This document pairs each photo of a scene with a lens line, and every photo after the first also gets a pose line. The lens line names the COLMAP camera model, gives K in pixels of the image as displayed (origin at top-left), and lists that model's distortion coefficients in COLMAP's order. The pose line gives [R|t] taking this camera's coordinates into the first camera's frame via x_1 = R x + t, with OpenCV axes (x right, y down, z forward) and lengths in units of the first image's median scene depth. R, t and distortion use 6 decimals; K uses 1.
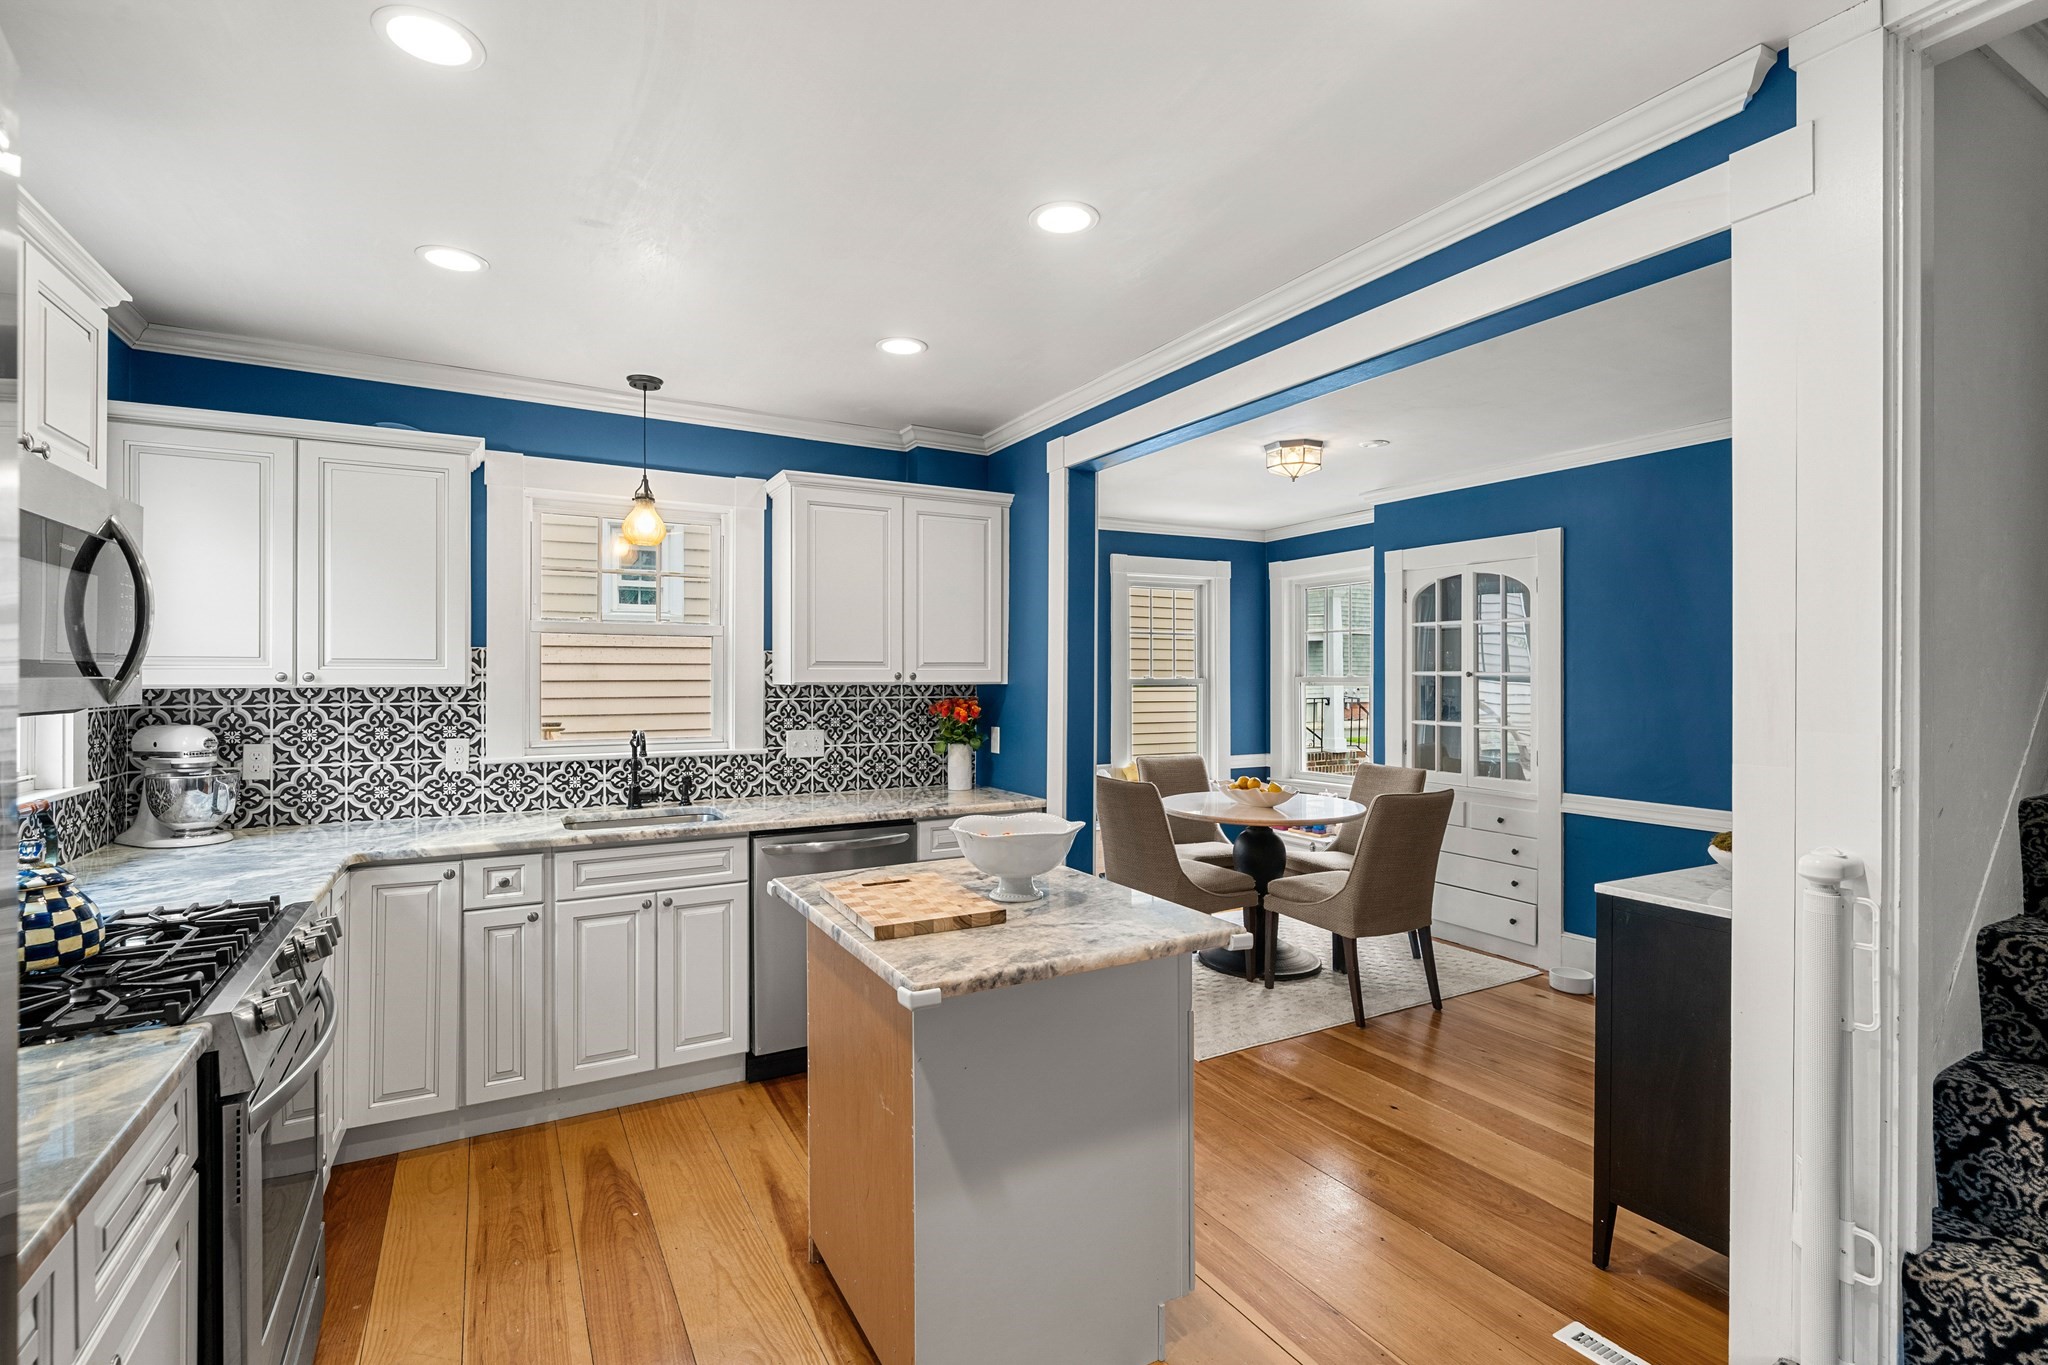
lens RADIAL K [[960.2, 0, 1024.0], [0, 960.2, 682.5], [0, 0, 1]] dist [-0.001400, -0.000210]
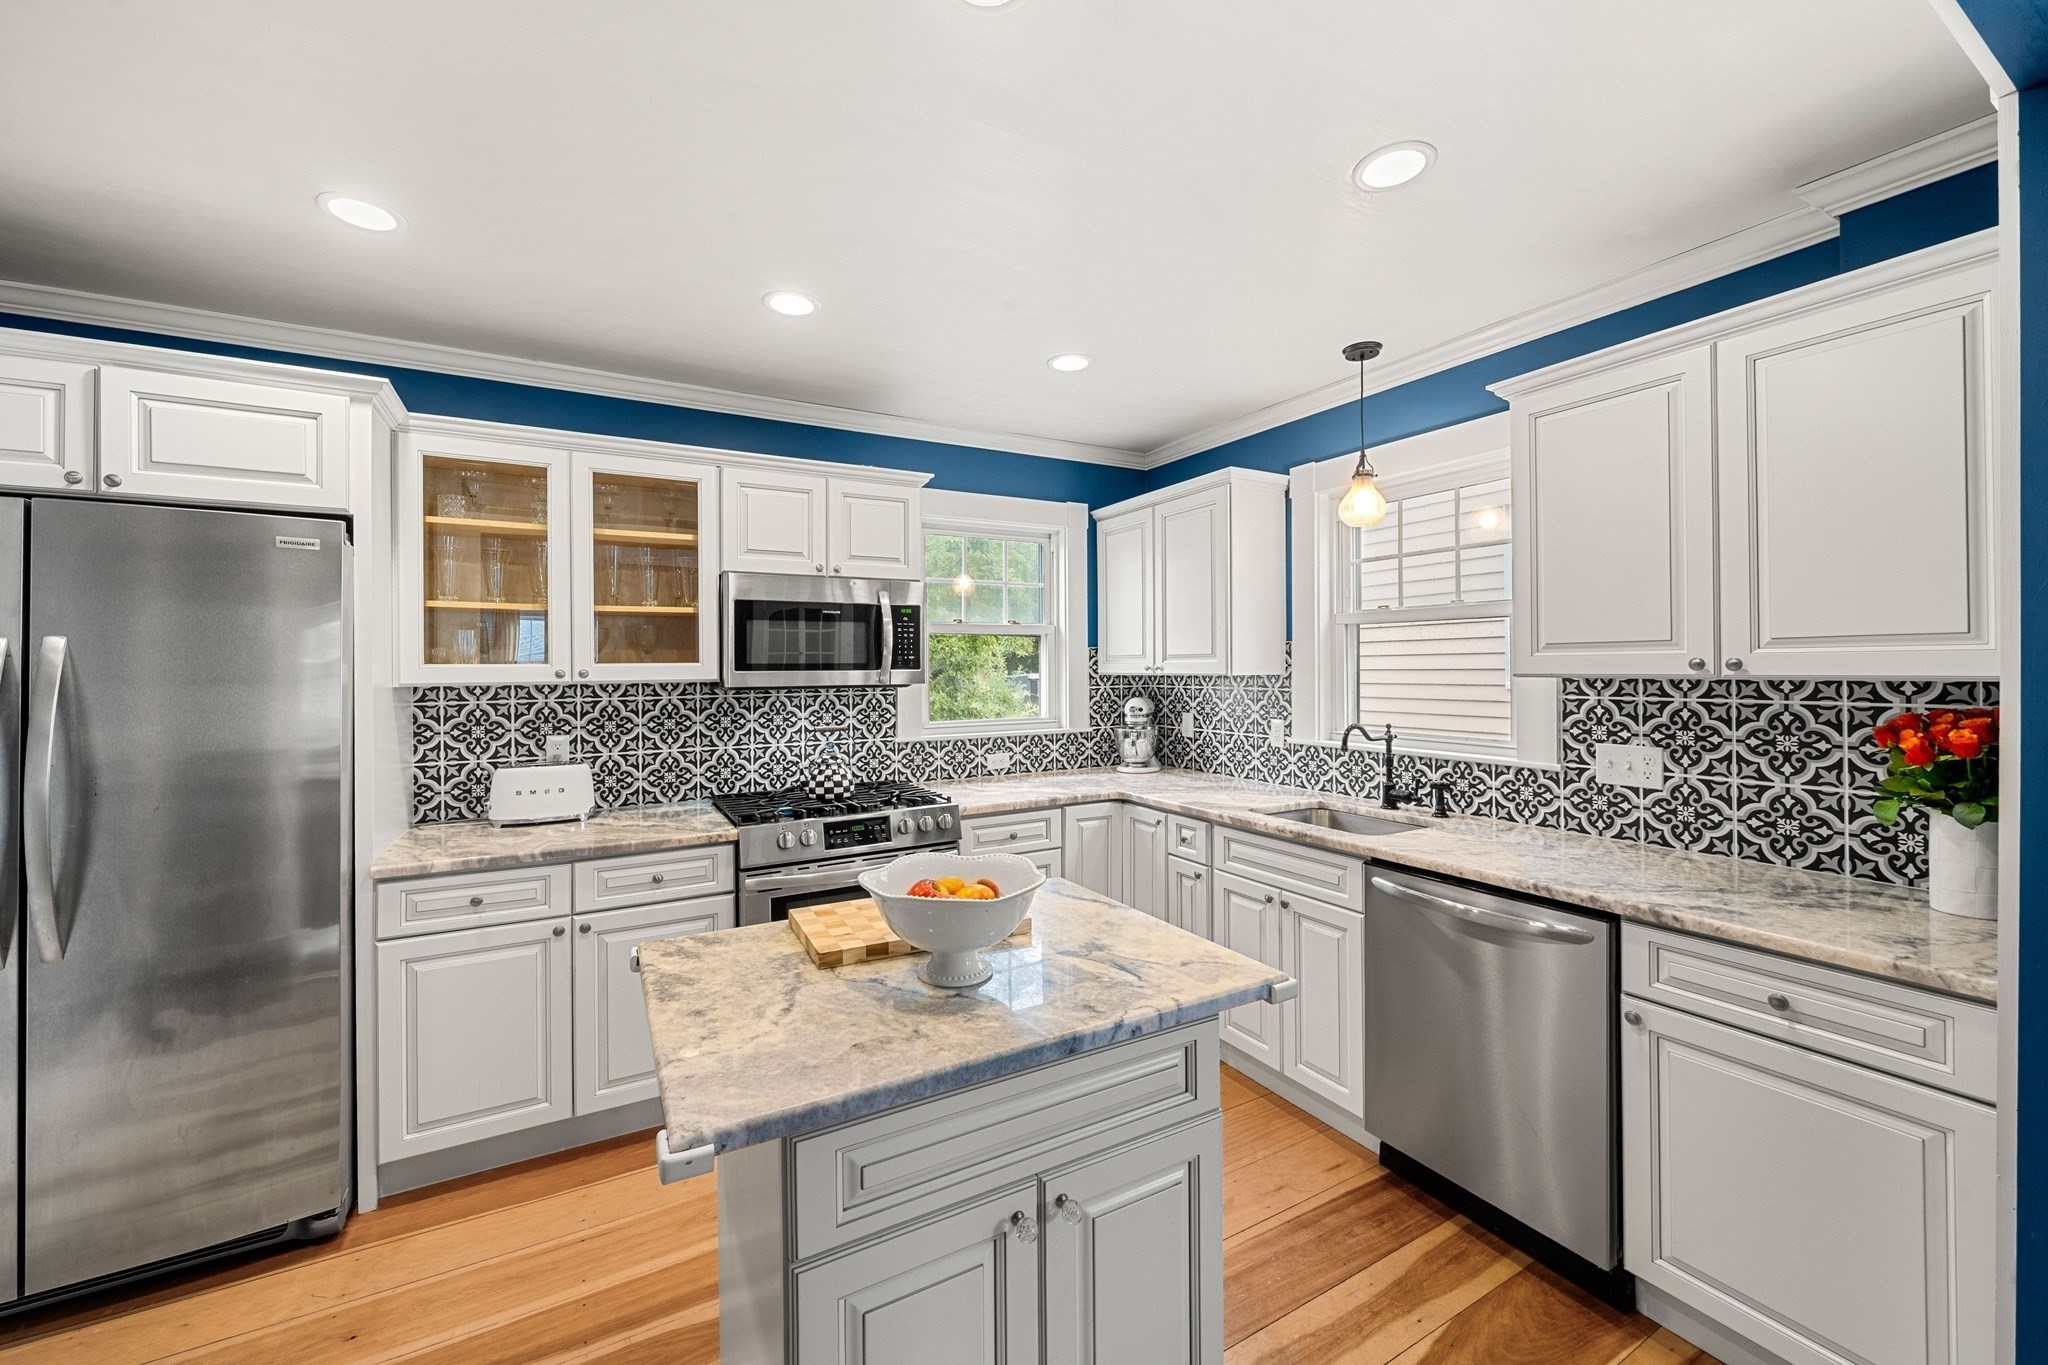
lens RADIAL K [[784.5, 0, 1009.1], [0, 784.5, 666.5], [0, 0, 1]] dist [-0.001817, -0.000381]
pose [[-0.015708, -0.000939, -0.999876, 0.369337], [0.000564, 0.999999, -0.000948, -0.005616], [0.999876, -0.000579, -0.015707, 0.662552]]
